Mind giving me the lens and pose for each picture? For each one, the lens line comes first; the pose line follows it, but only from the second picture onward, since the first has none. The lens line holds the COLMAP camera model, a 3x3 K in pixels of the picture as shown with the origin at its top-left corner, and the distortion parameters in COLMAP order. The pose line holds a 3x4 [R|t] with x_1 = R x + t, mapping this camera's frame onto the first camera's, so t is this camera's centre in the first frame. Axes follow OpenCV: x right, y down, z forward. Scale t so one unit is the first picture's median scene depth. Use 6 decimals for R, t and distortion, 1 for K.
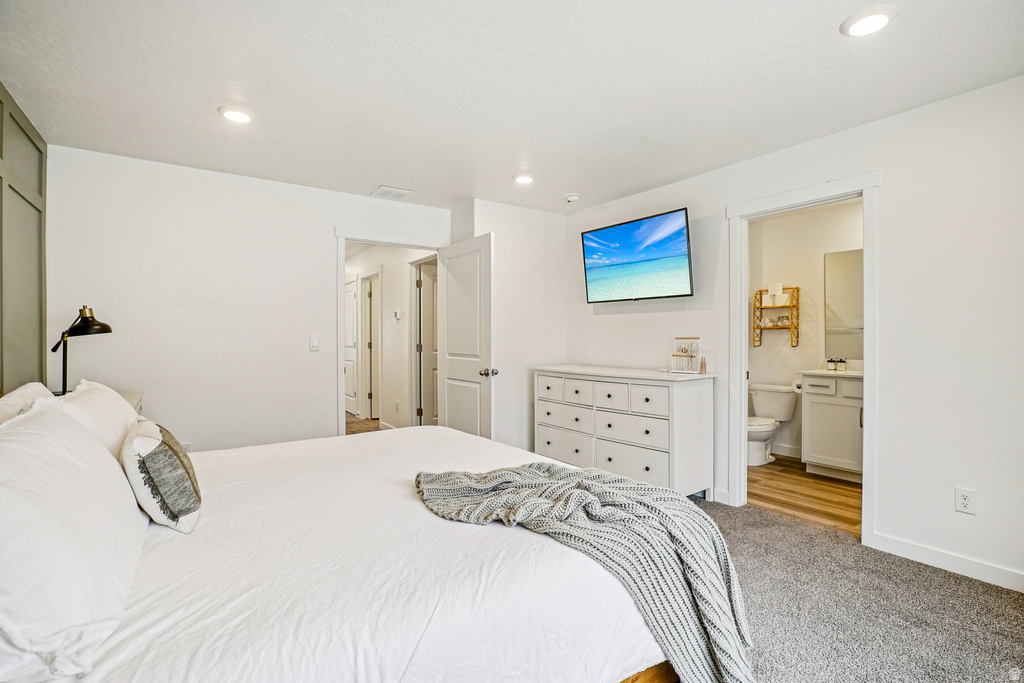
lens RADIAL K [[470.3, 0, 514.8], [0, 470.3, 344.4], [0, 0, 1]] dist [-0.042011, 0.010039]
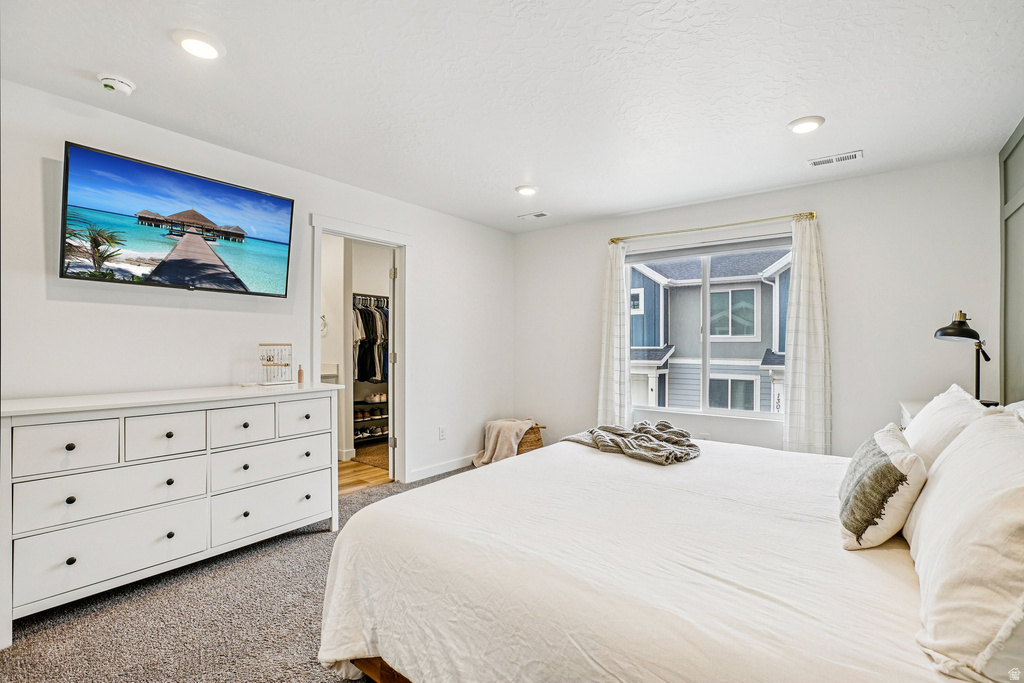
lens RADIAL K [[470.3, 0, 514.8], [0, 470.3, 344.4], [0, 0, 1]] dist [-0.042011, 0.010039]
pose [[-0.296175, 0.003719, 0.955126, -0.607284], [0.010748, 0.999942, -0.000561, -0.007894], [-0.955073, 0.010100, -0.296198, 0.844918]]
